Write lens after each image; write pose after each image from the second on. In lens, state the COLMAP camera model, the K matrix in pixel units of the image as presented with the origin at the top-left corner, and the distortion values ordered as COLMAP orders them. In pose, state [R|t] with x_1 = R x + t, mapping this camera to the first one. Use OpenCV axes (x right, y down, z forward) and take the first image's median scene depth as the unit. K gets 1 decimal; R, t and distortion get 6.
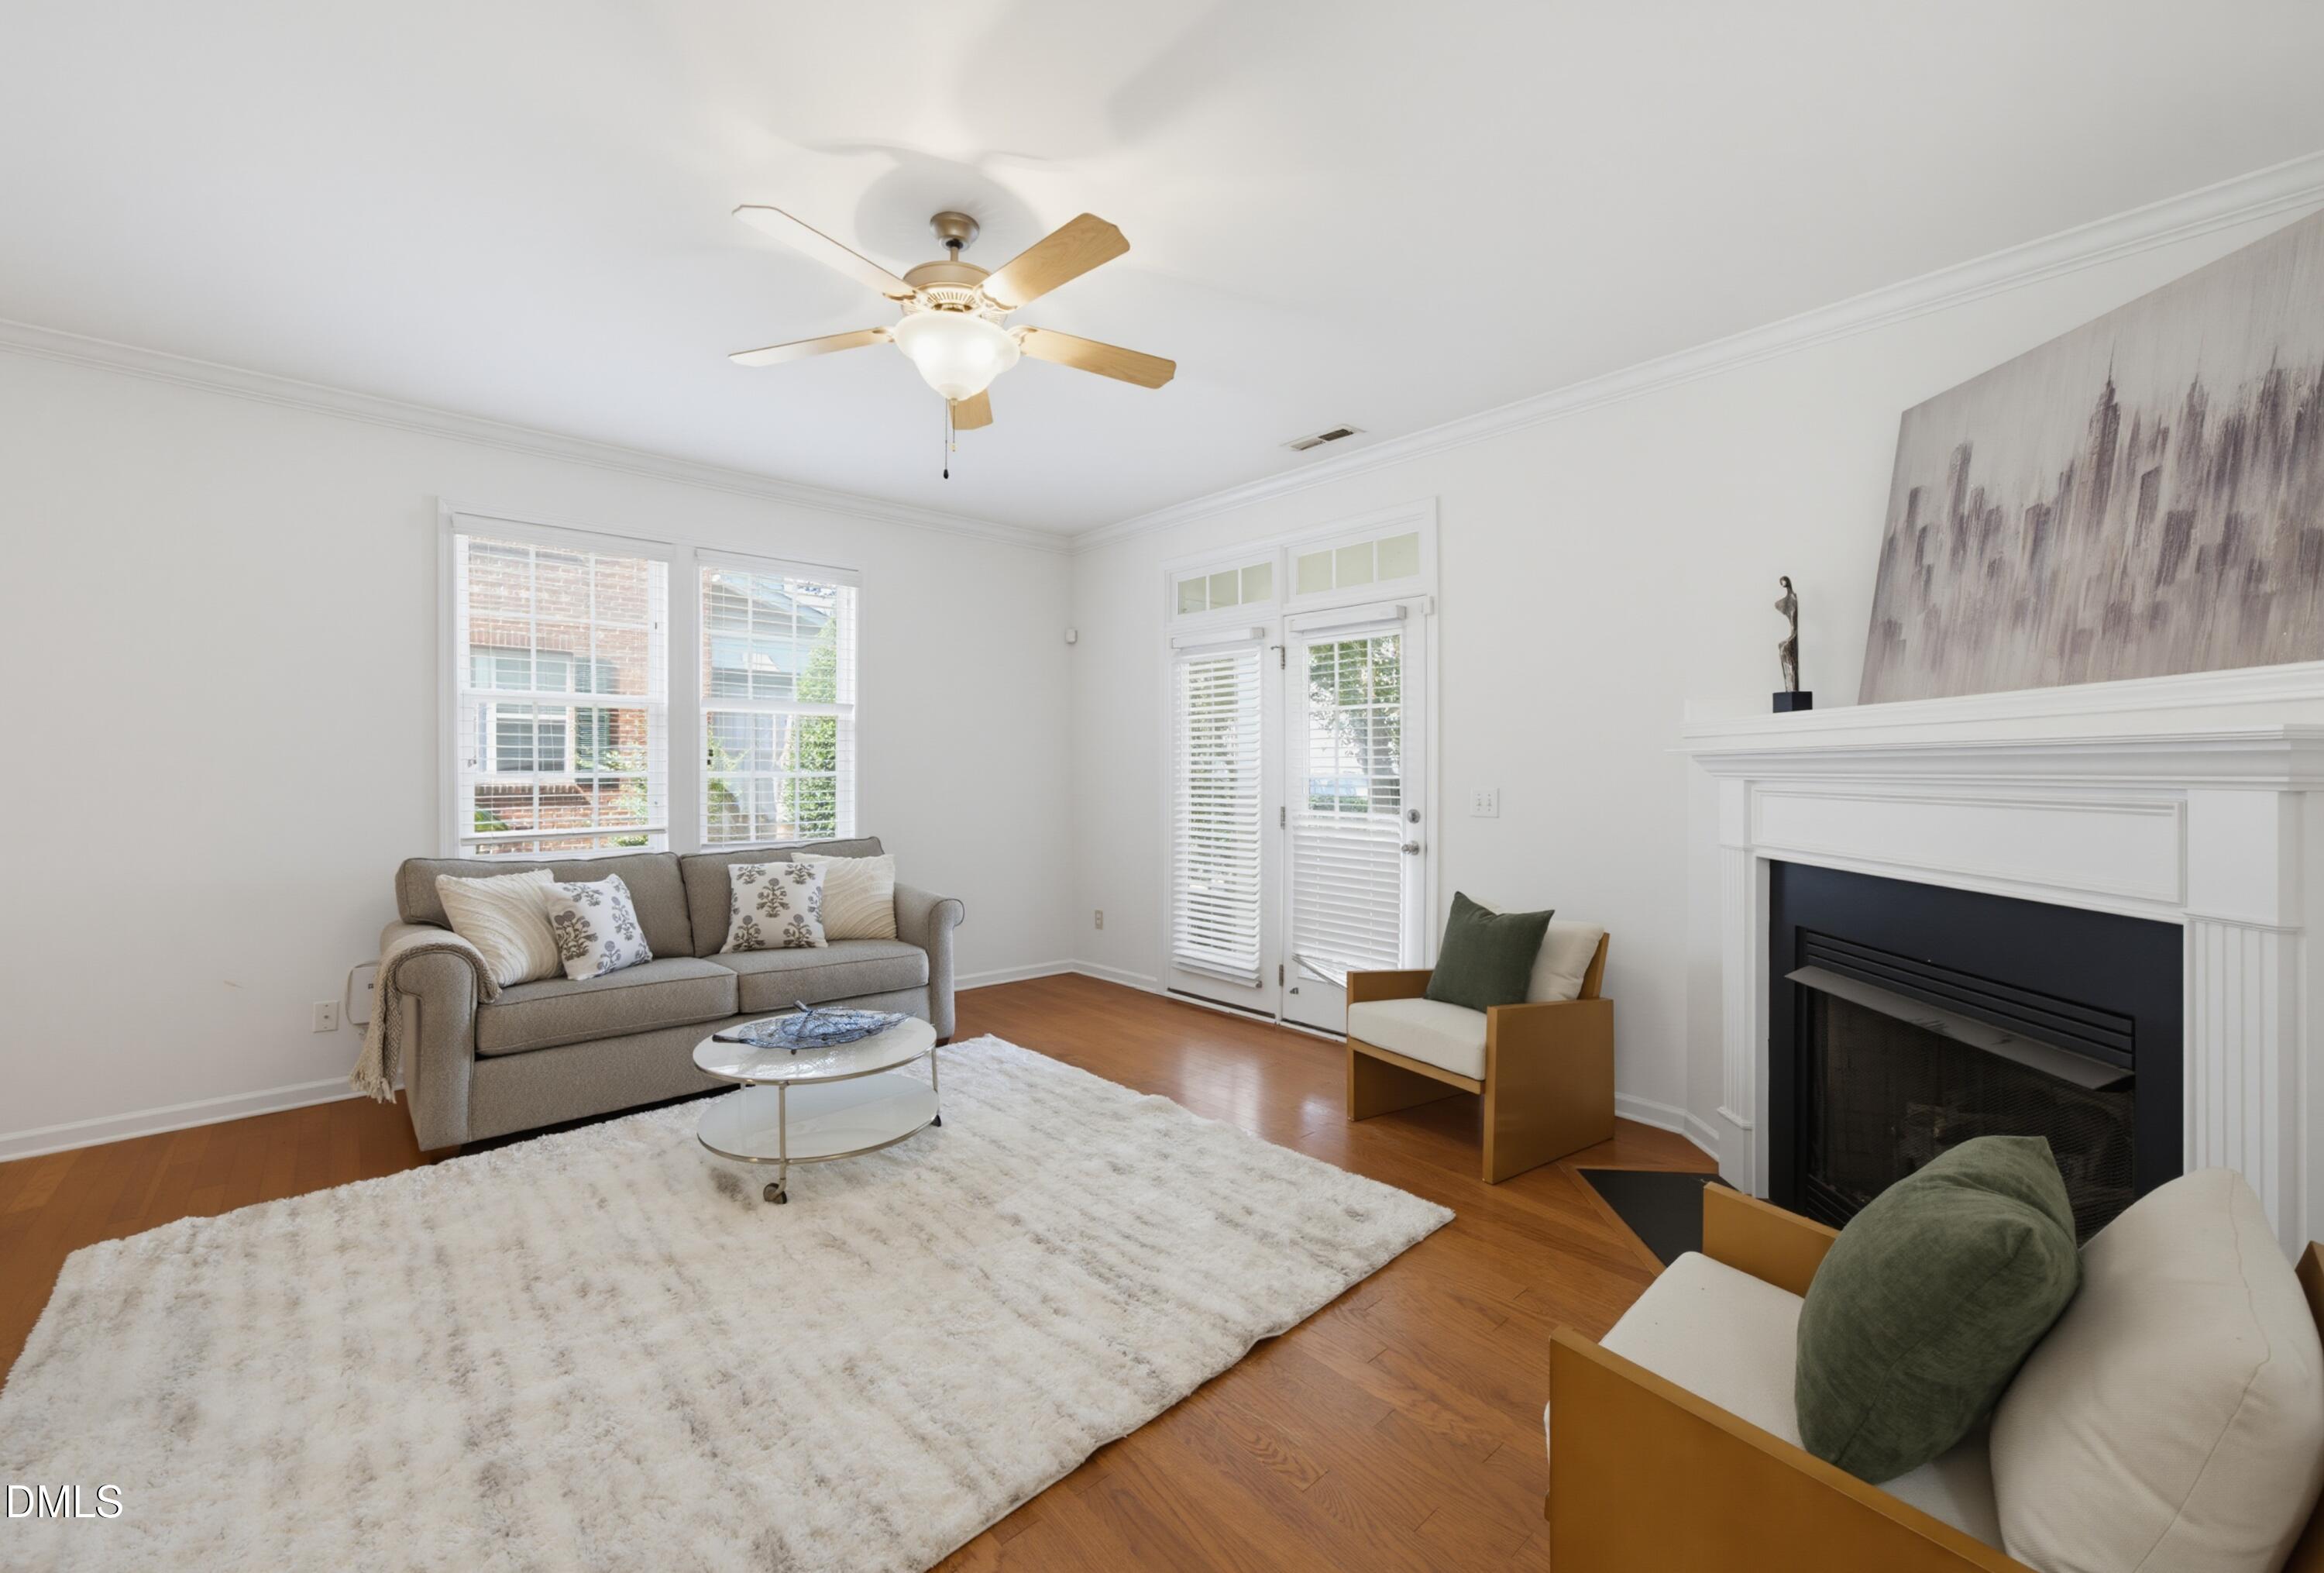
lens RADIAL K [[930.0, 0, 1144.6], [0, 930.0, 767.6], [0, 0, 1]] dist [-0.000744, 0.006913]
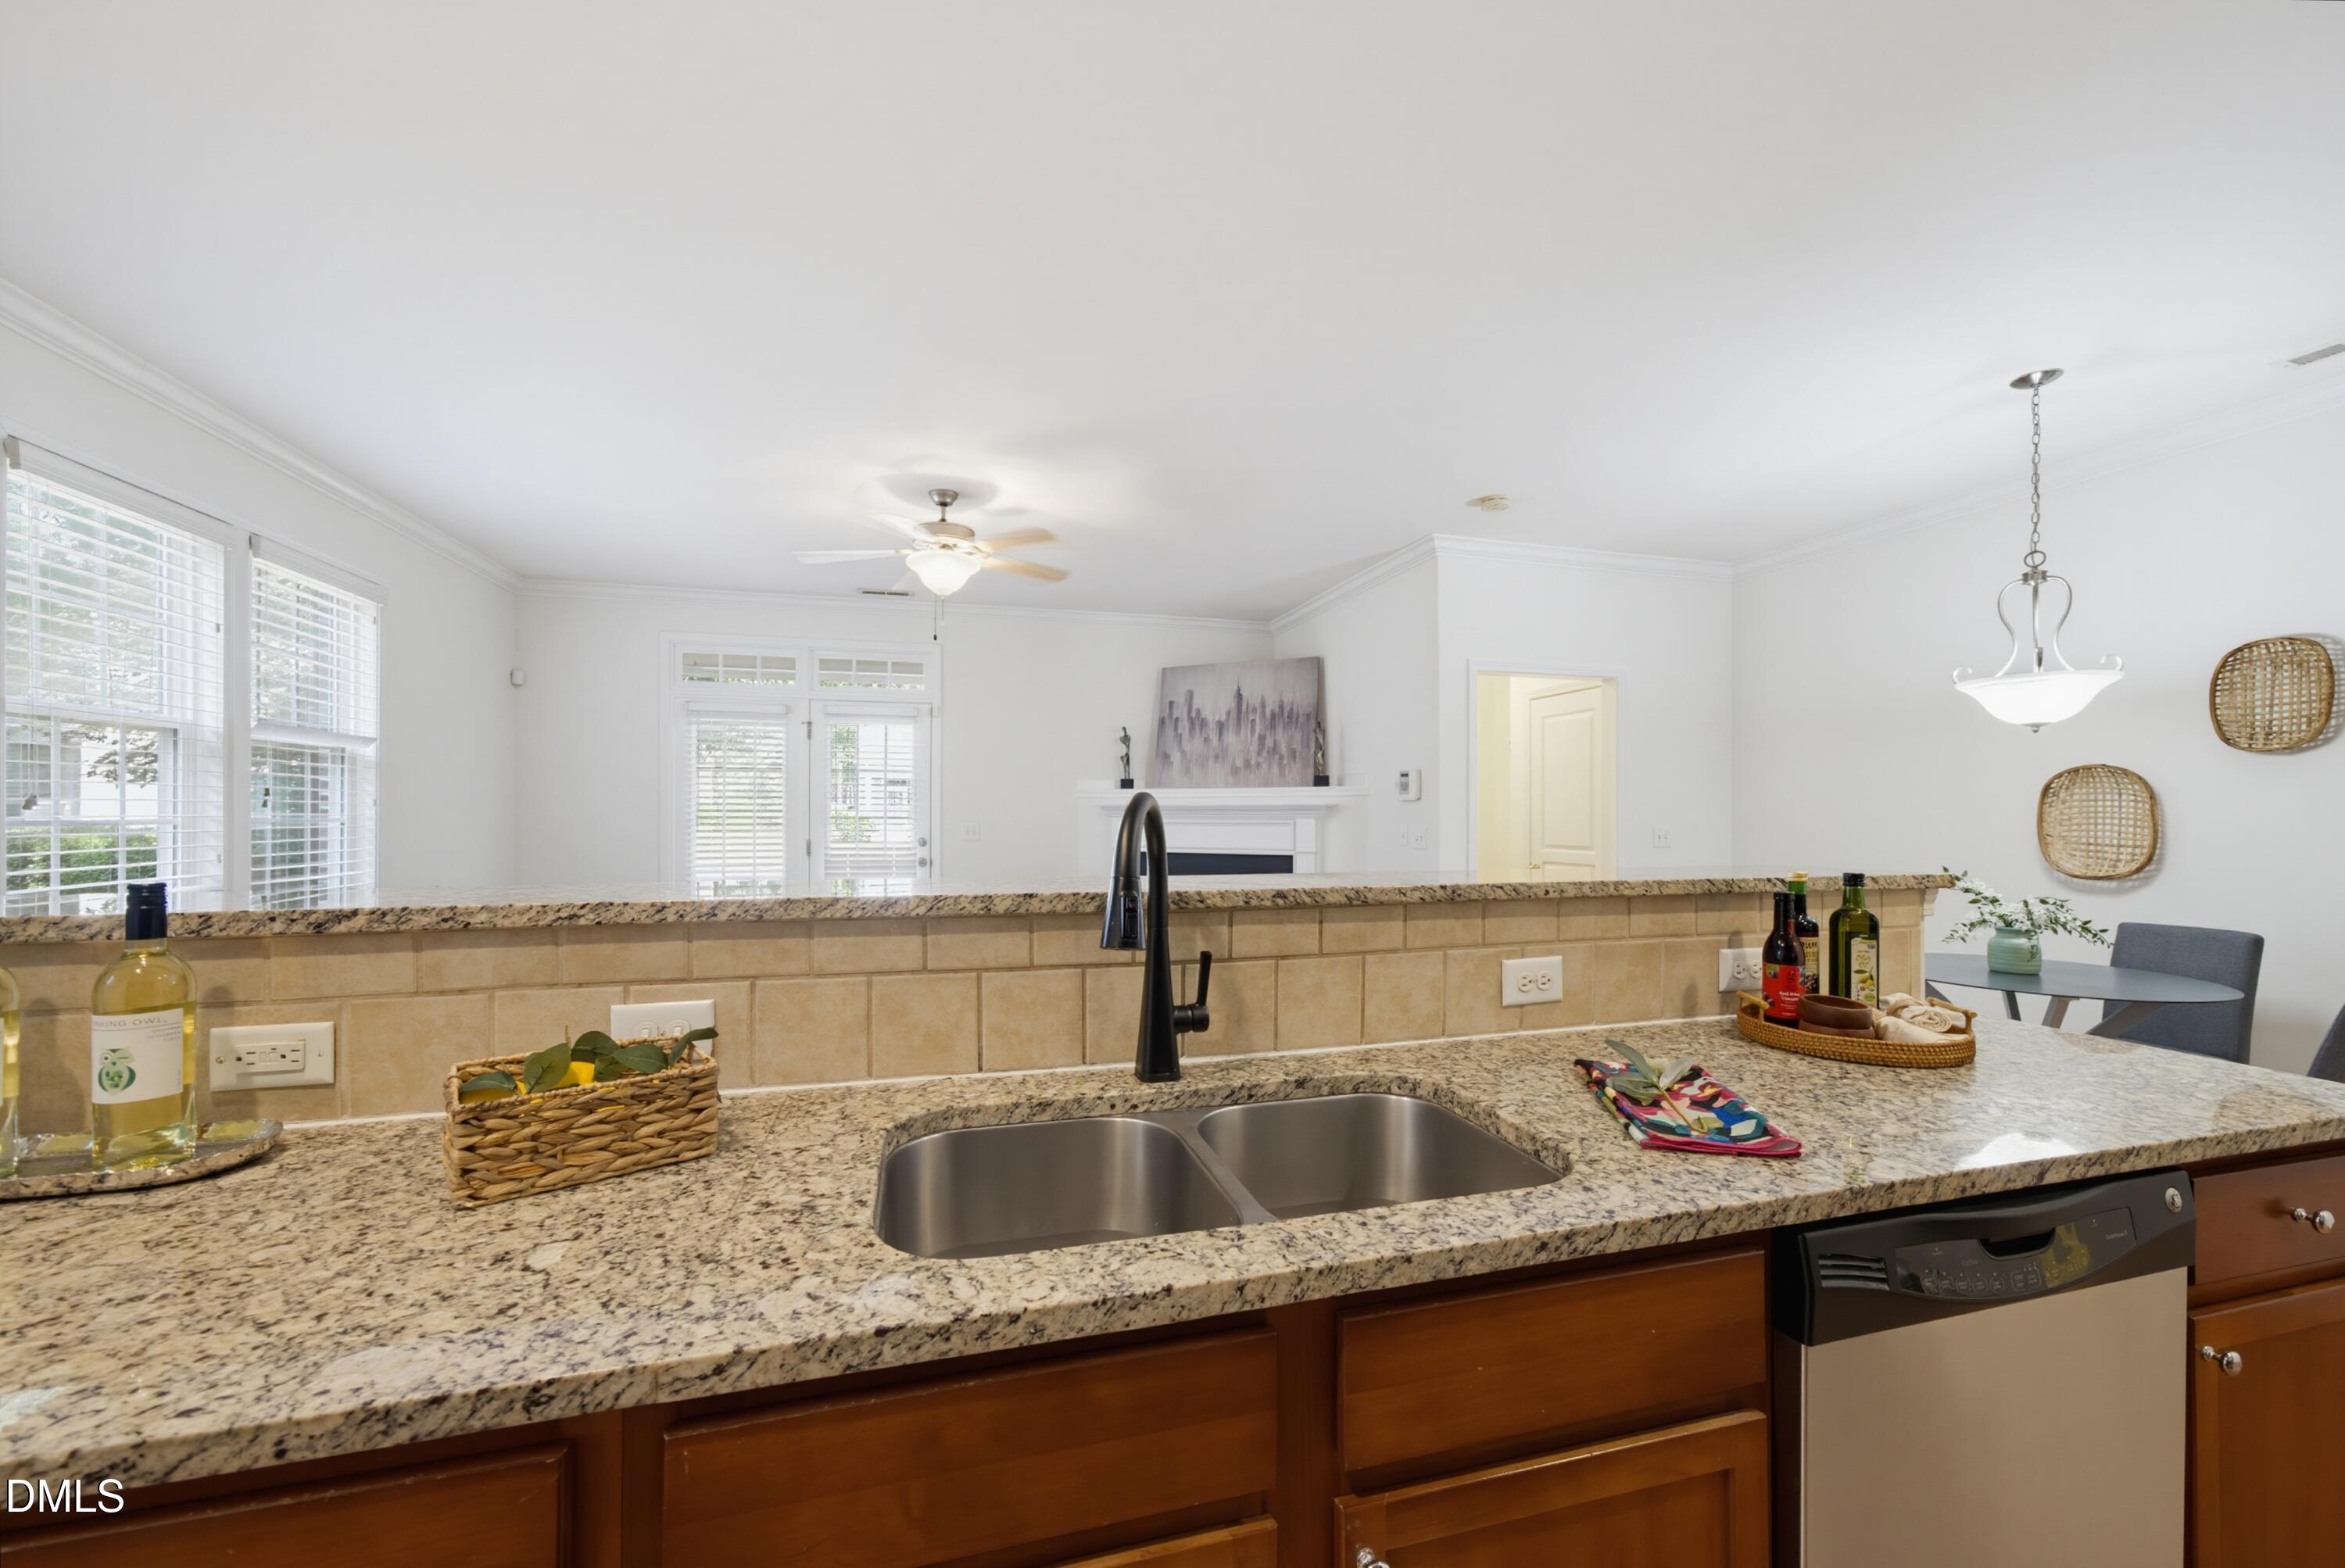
lens RADIAL K [[913.6, 0, 1182.7], [0, 913.6, 770.7], [0, 0, 1]] dist [-0.035686, 0.031207]
pose [[0.432494, 0.039131, 0.900787, -1.436386], [-0.002965, 0.999114, -0.041979, -0.007797], [-0.901632, 0.015485, 0.432227, -0.100057]]
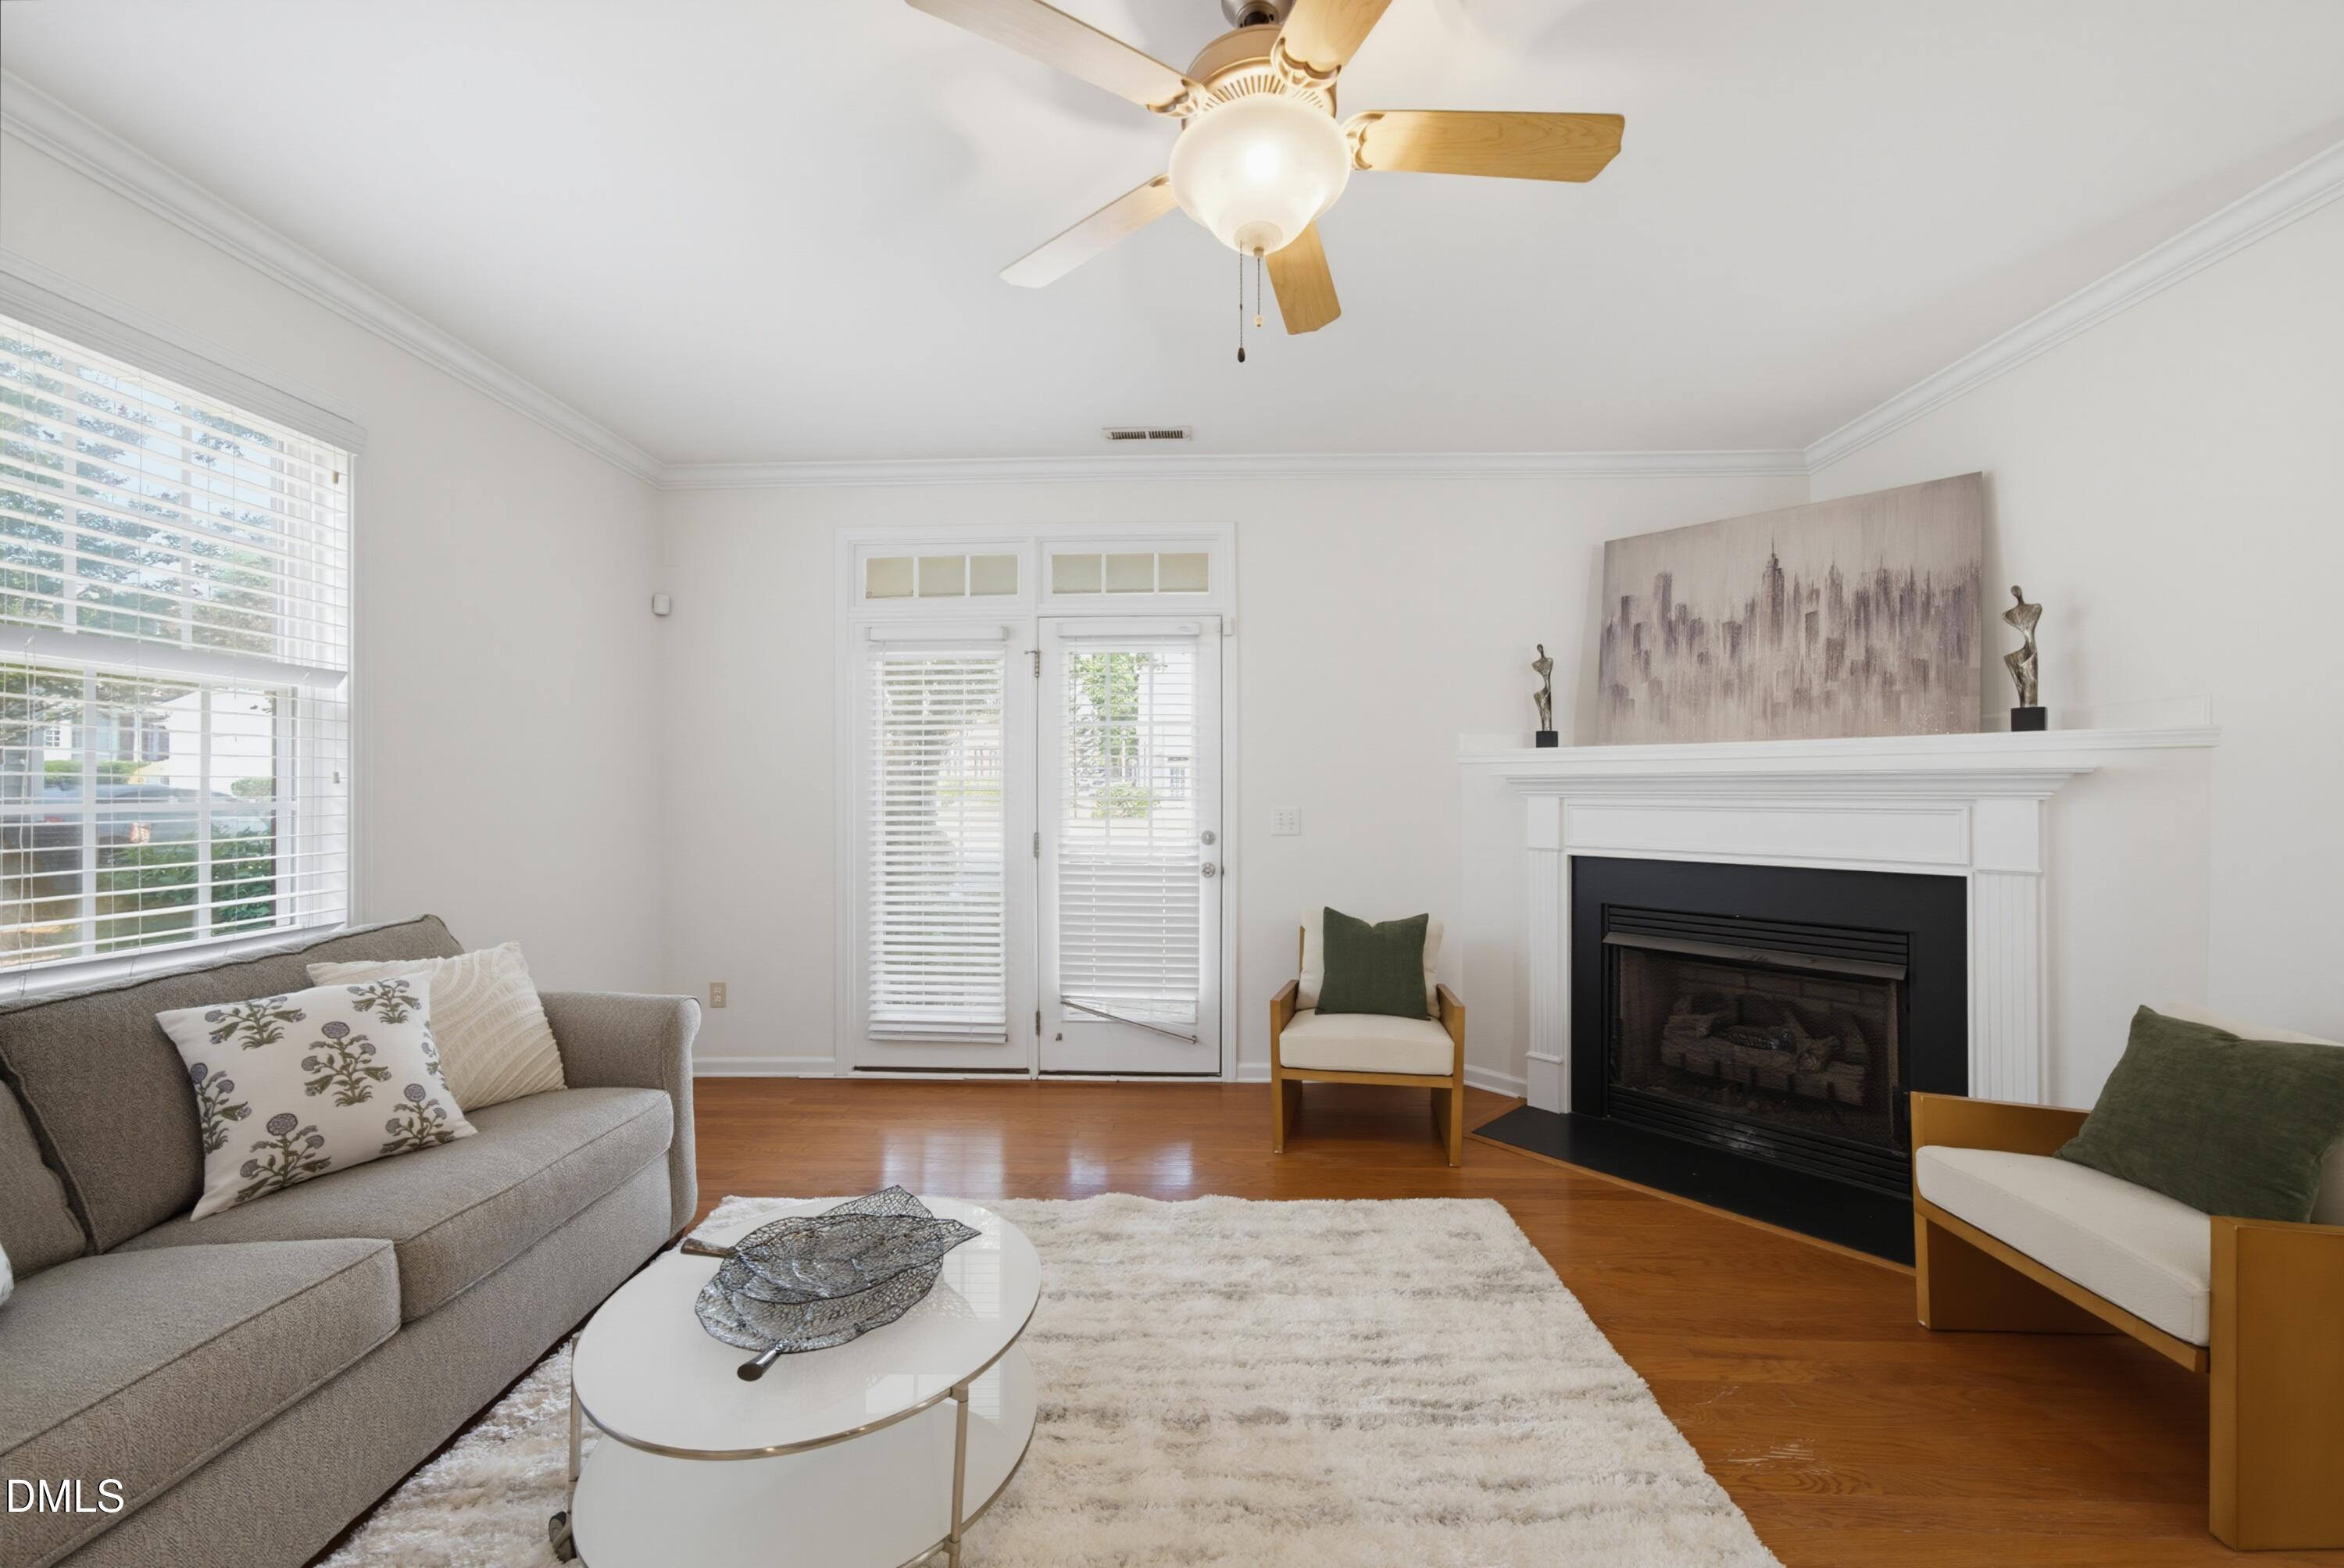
lens RADIAL K [[897.7, 0, 1187.1], [0, 897.7, 787.8], [0, 0, 1]] dist [-0.024556, 0.025582]
pose [[0.682501, -0.002019, 0.730882, -0.685229], [0.001749, 0.999998, 0.001128, -0.002554], [-0.730883, 0.000508, 0.682503, 0.568005]]
